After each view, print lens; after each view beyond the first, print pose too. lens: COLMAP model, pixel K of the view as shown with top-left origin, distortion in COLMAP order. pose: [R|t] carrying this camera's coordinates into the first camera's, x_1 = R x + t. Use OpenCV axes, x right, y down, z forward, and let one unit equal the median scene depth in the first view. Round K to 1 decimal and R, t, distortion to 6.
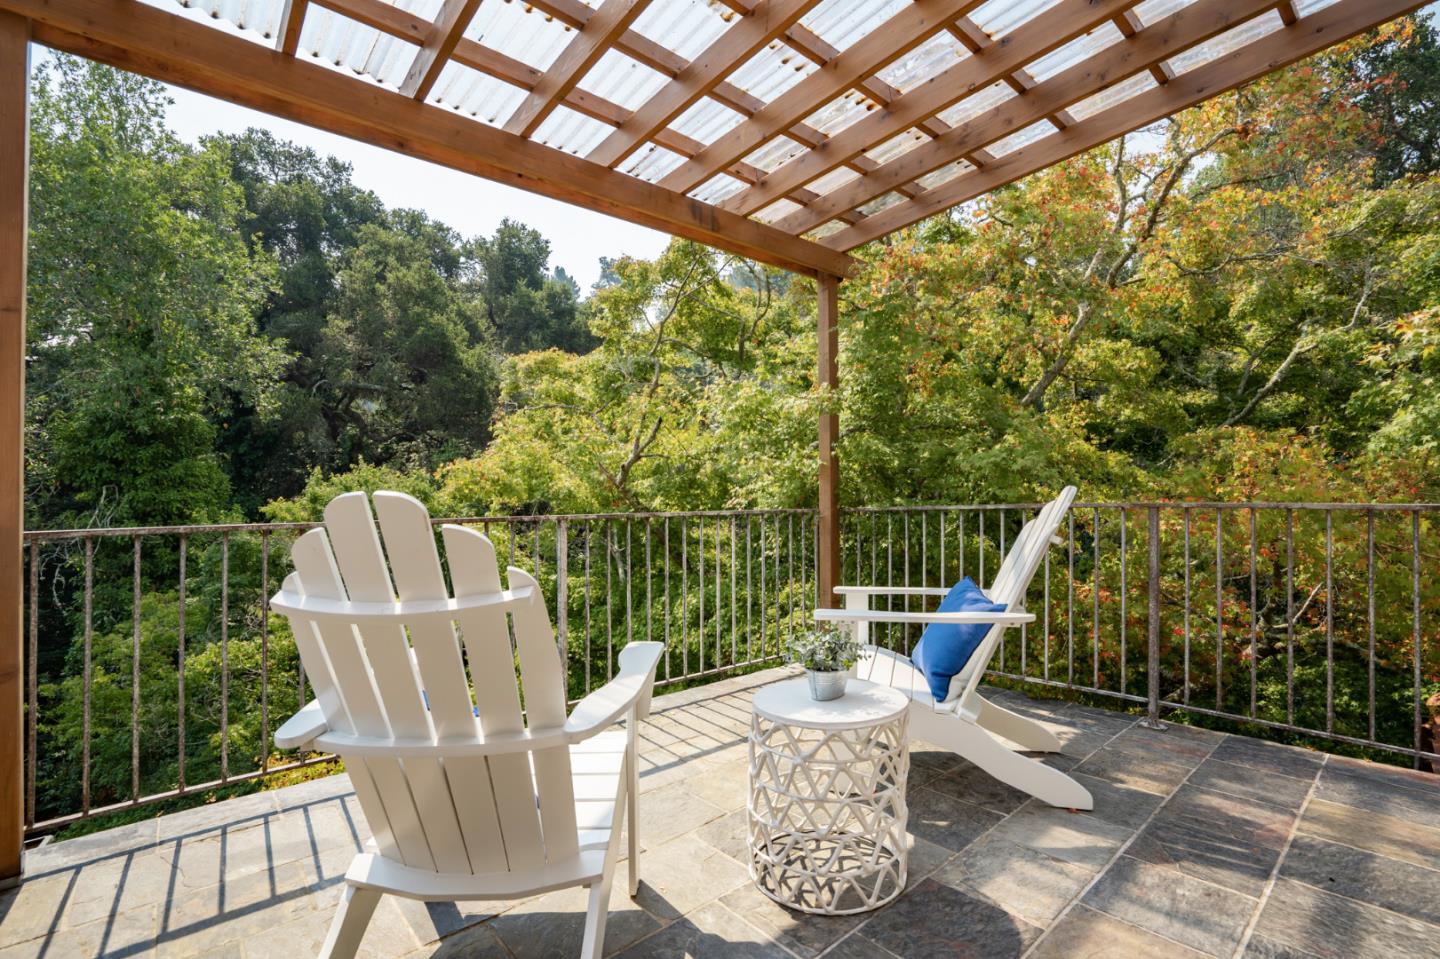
lens RADIAL K [[668.9, 0, 720.0], [0, 668.9, 479.5], [0, 0, 1]] dist [-0.059631, 0.026170]
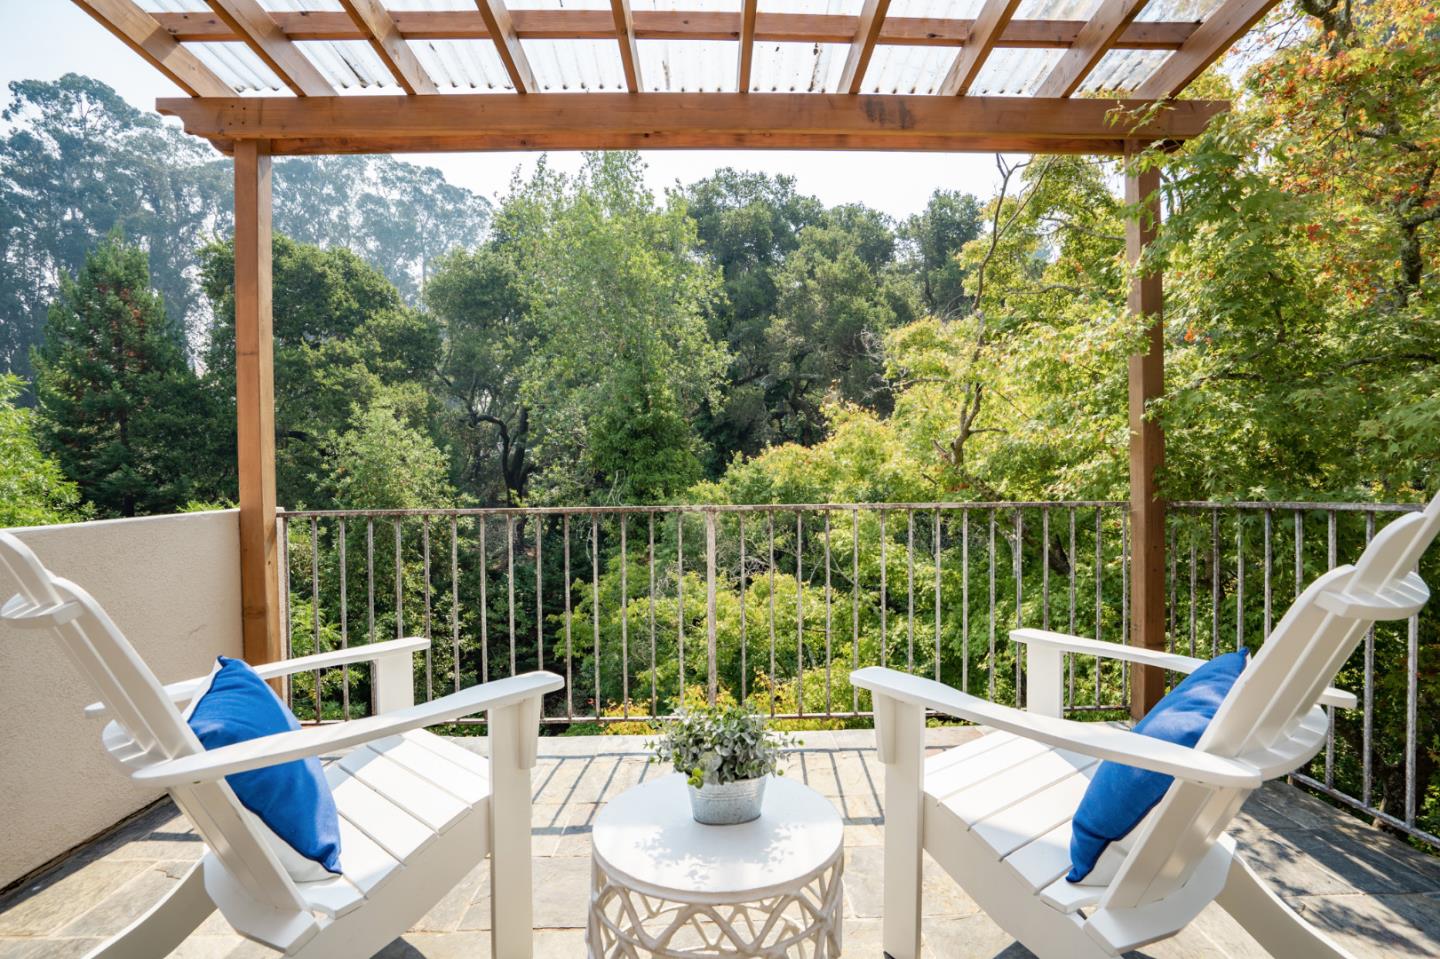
lens RADIAL K [[665.1, 0, 819.8], [0, 665.1, 479.6], [0, 0, 1]] dist [-0.099129, 0.103556]
pose [[0.778915, 0.003453, -0.627120, 0.173250], [0.017364, 0.999483, 0.027070, -0.000617], [0.626889, -0.031975, 0.778452, 0.162381]]
